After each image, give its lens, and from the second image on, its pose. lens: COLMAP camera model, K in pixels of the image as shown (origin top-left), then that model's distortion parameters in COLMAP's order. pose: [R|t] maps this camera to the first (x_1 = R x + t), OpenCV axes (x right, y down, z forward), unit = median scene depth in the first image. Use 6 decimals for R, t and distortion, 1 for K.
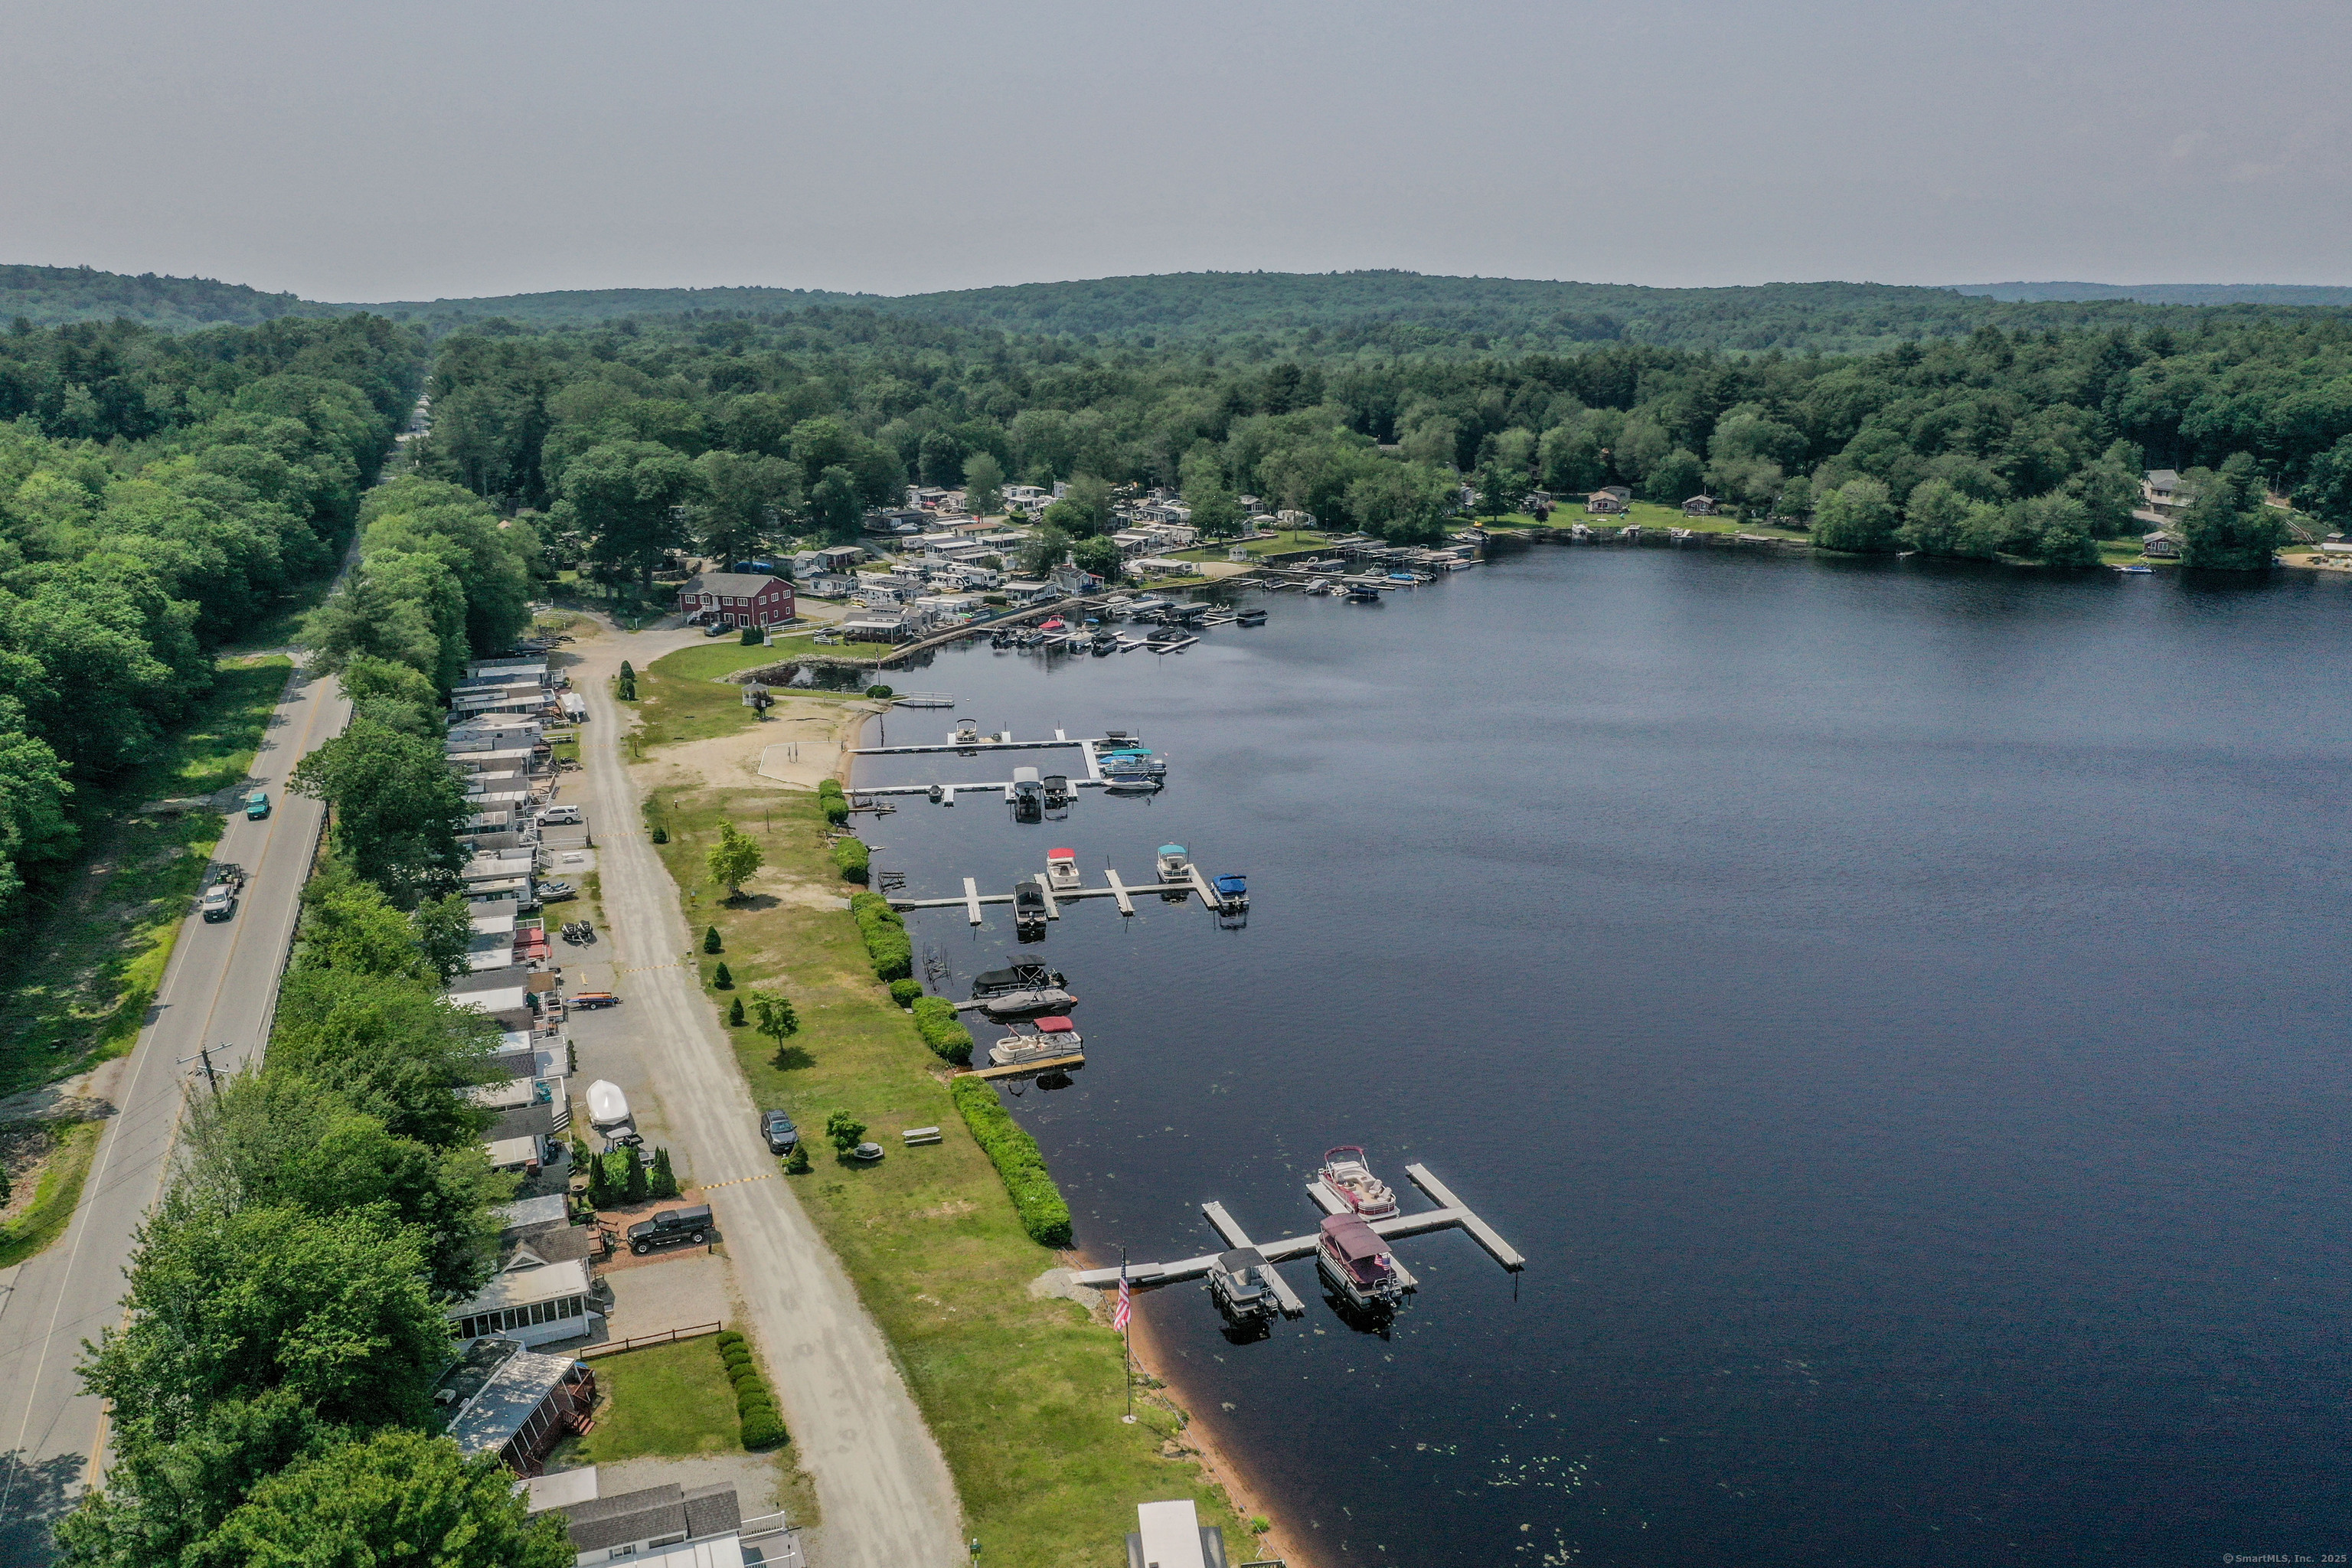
lens RADIAL K [[1834.7, 0, 1182.0], [0, 1834.7, 789.0], [0, 0, 1]] dist [-0.019747, -0.008570]
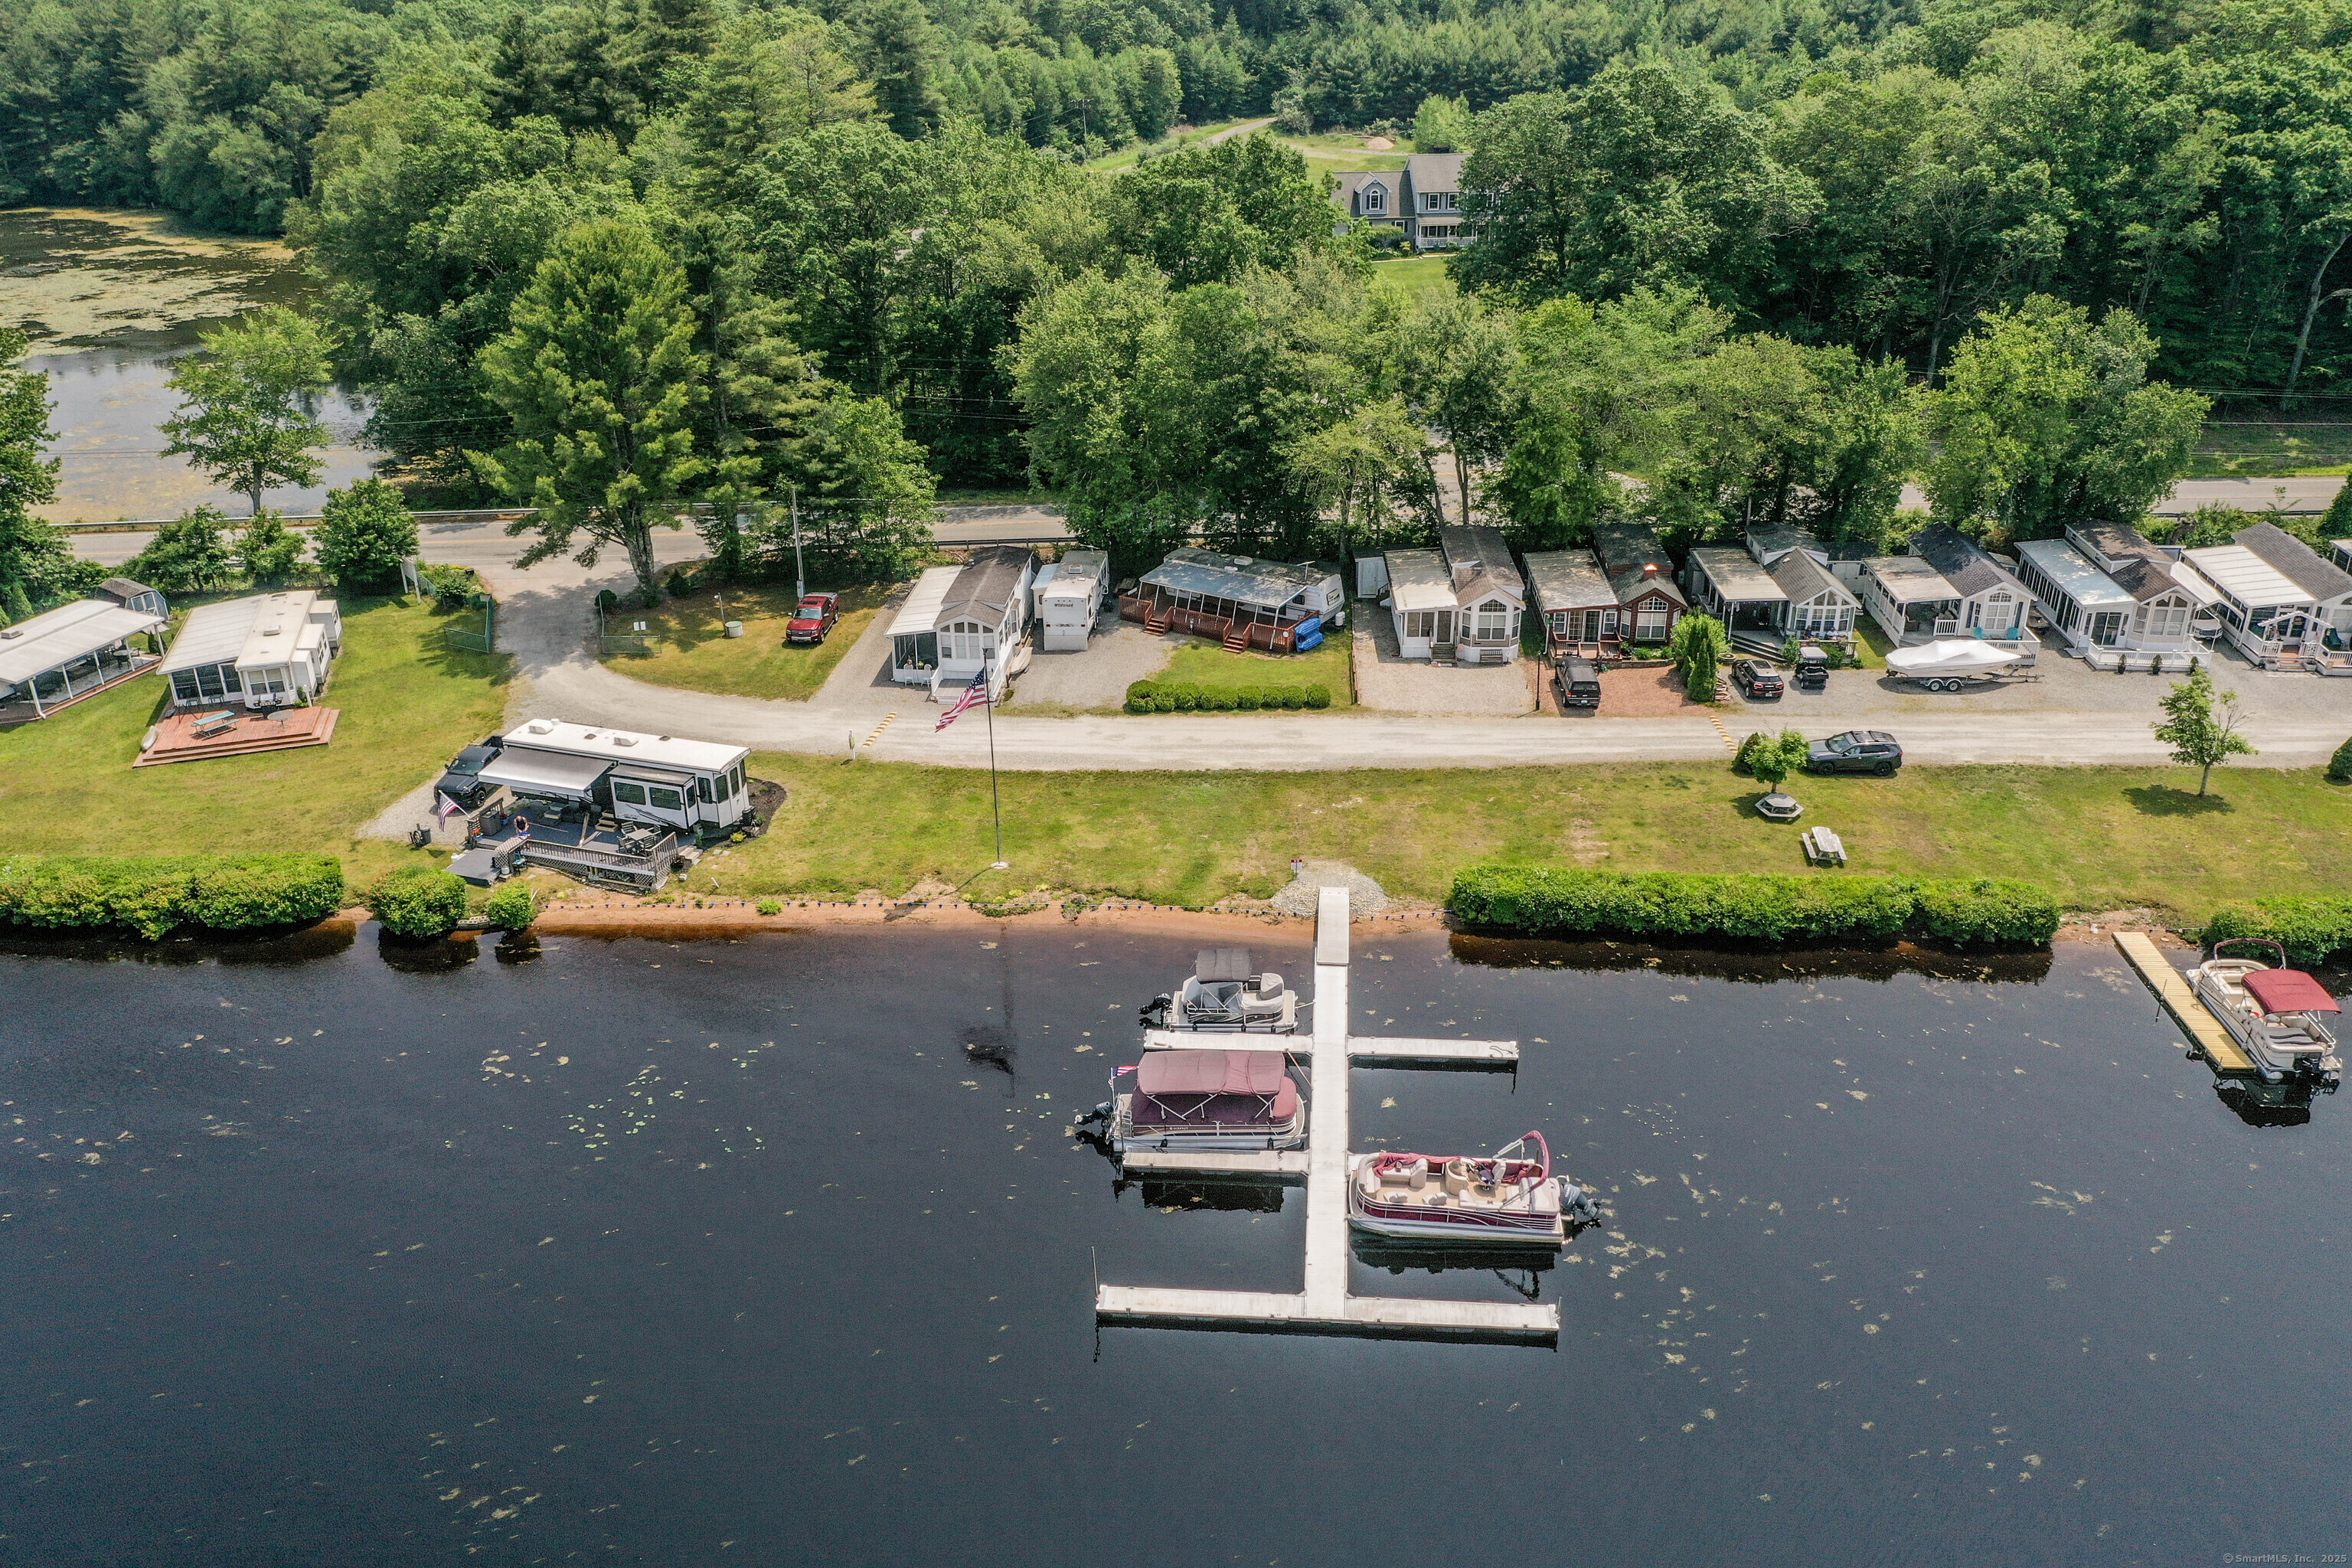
lens RADIAL K [[1834.7, 0, 1183.7], [0, 1834.7, 786.9], [0, 0, 1]] dist [-0.019747, -0.008570]
pose [[-0.418983, 0.399675, -0.815299, 0.538801], [-0.216560, 0.828014, 0.517199, -0.127525], [0.881791, 0.393259, -0.260370, 1.120680]]
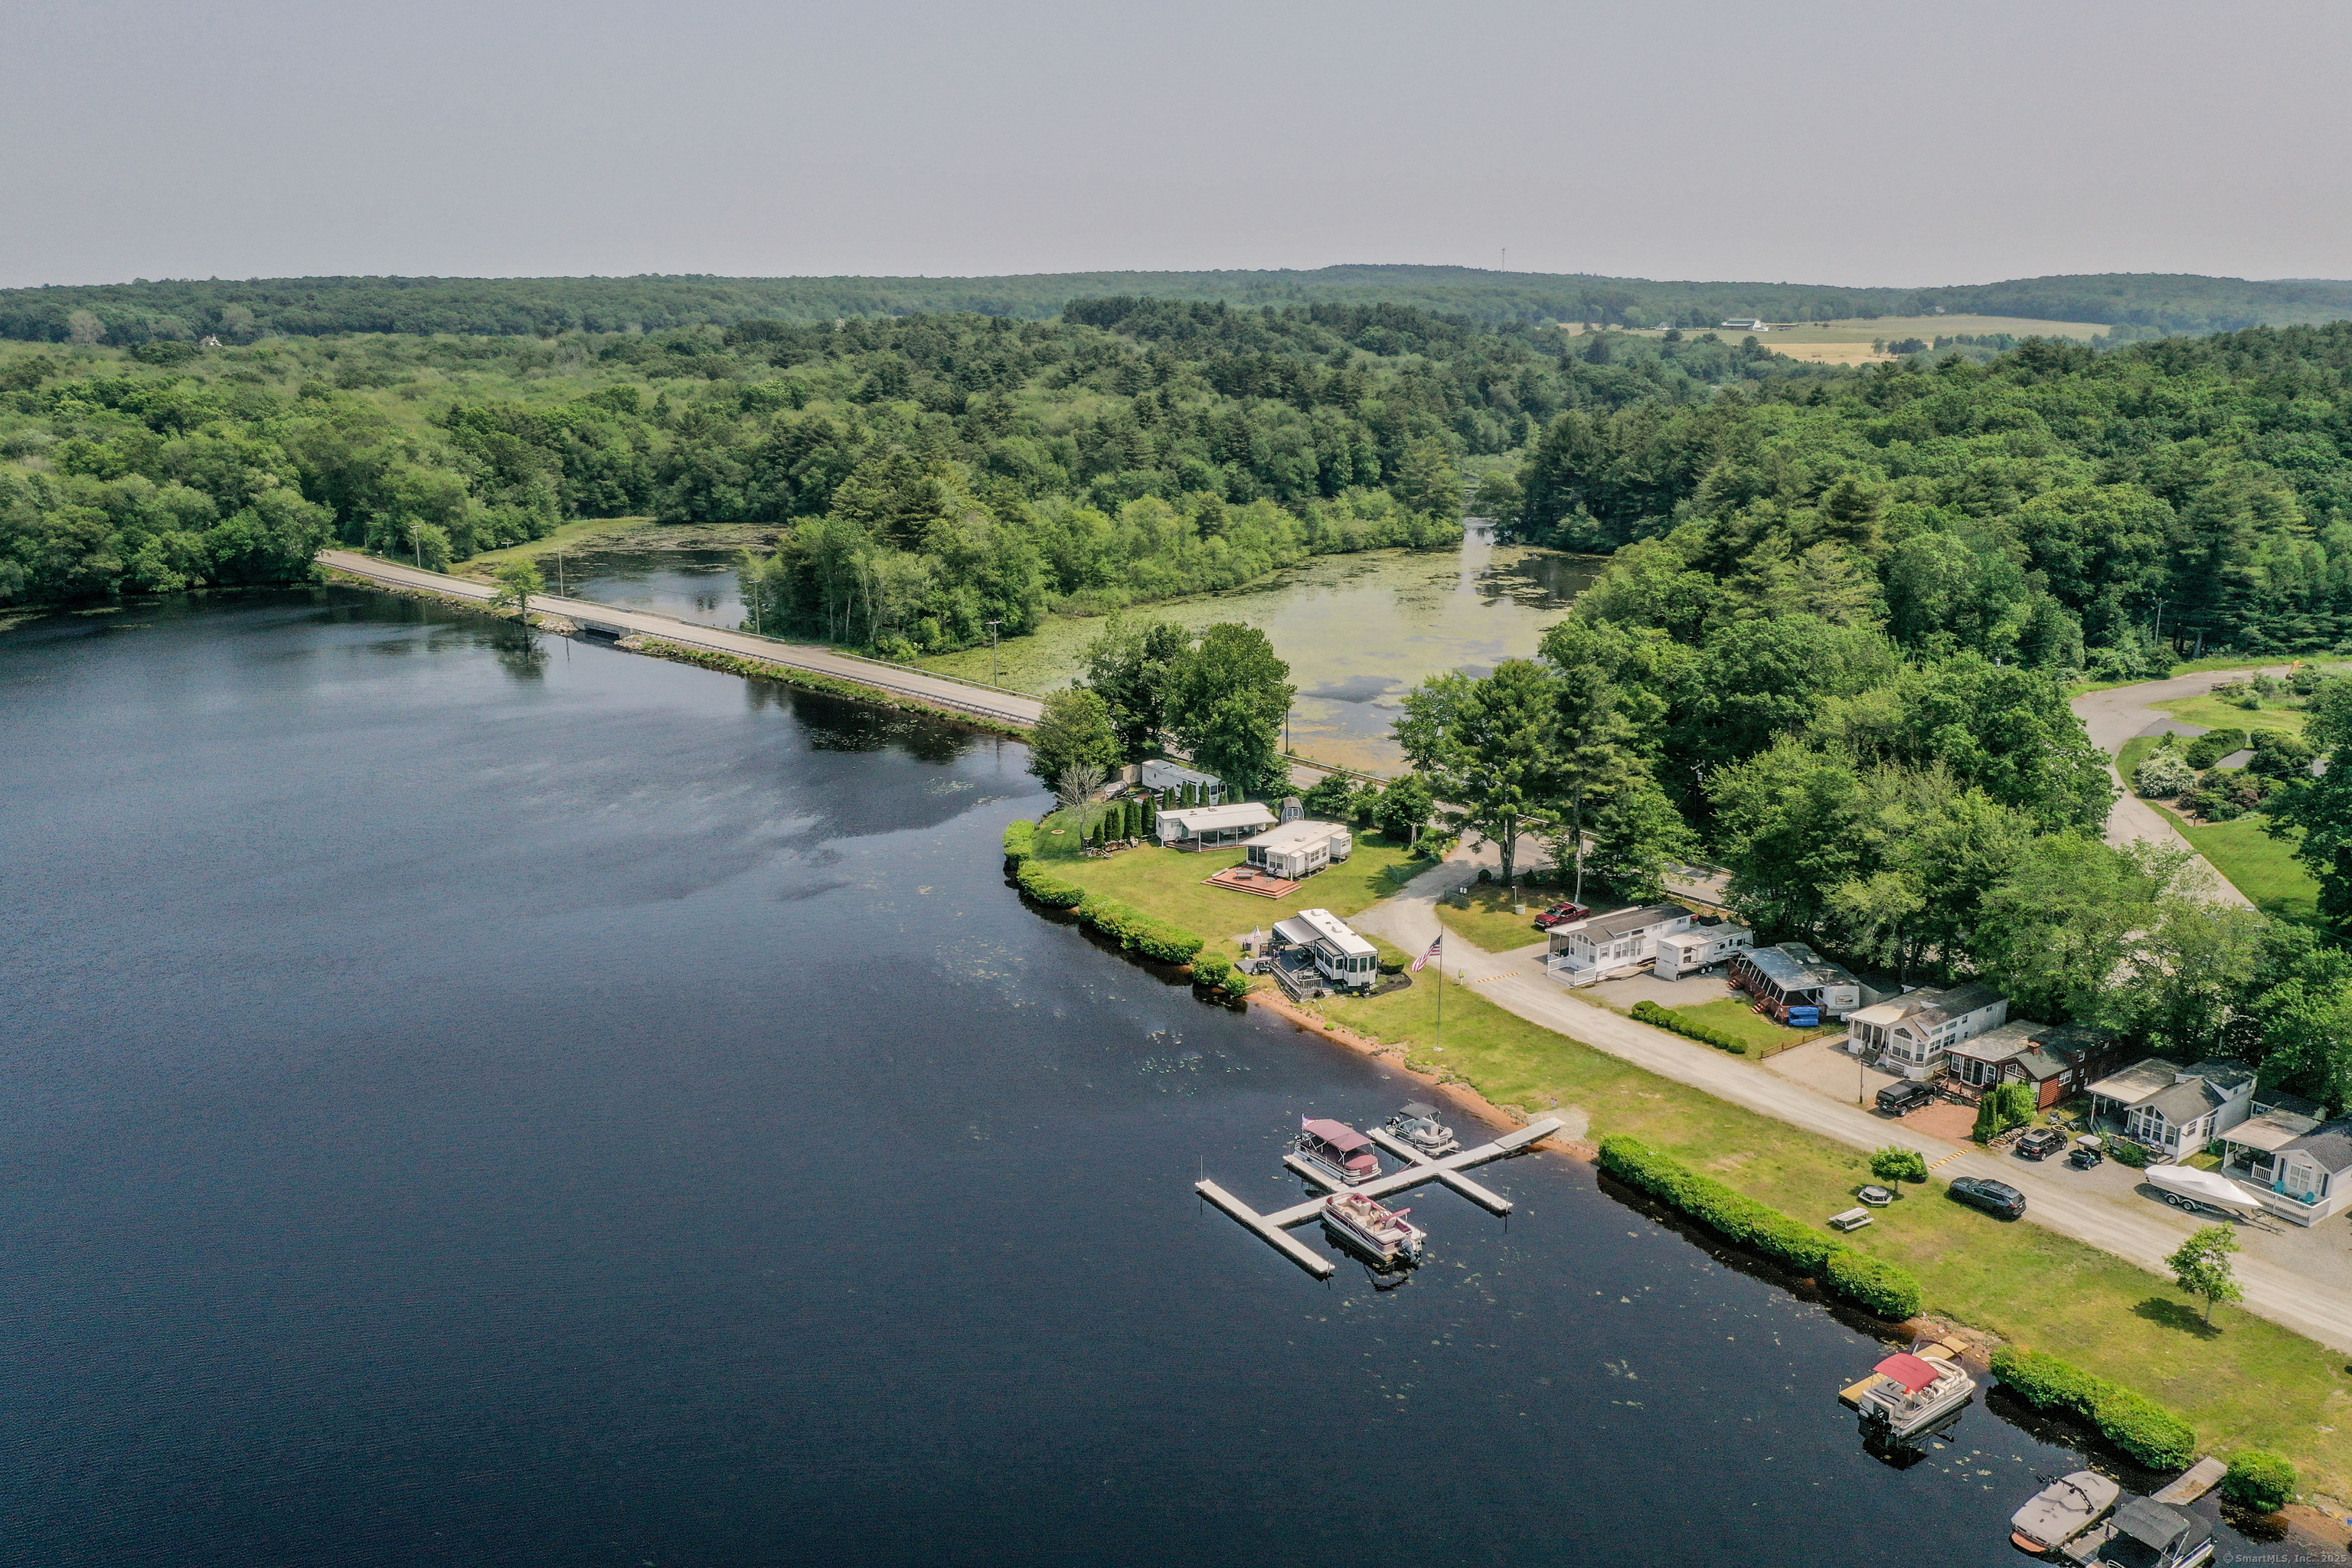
lens RADIAL K [[1834.7, 0, 1191.1], [0, 1834.7, 785.6], [0, 0, 1]] dist [-0.019747, -0.008570]
pose [[-0.973243, 0.070290, -0.218764, 0.422239], [-0.047345, 0.870290, 0.490259, -0.501395], [0.224848, 0.487499, -0.843675, 1.852172]]
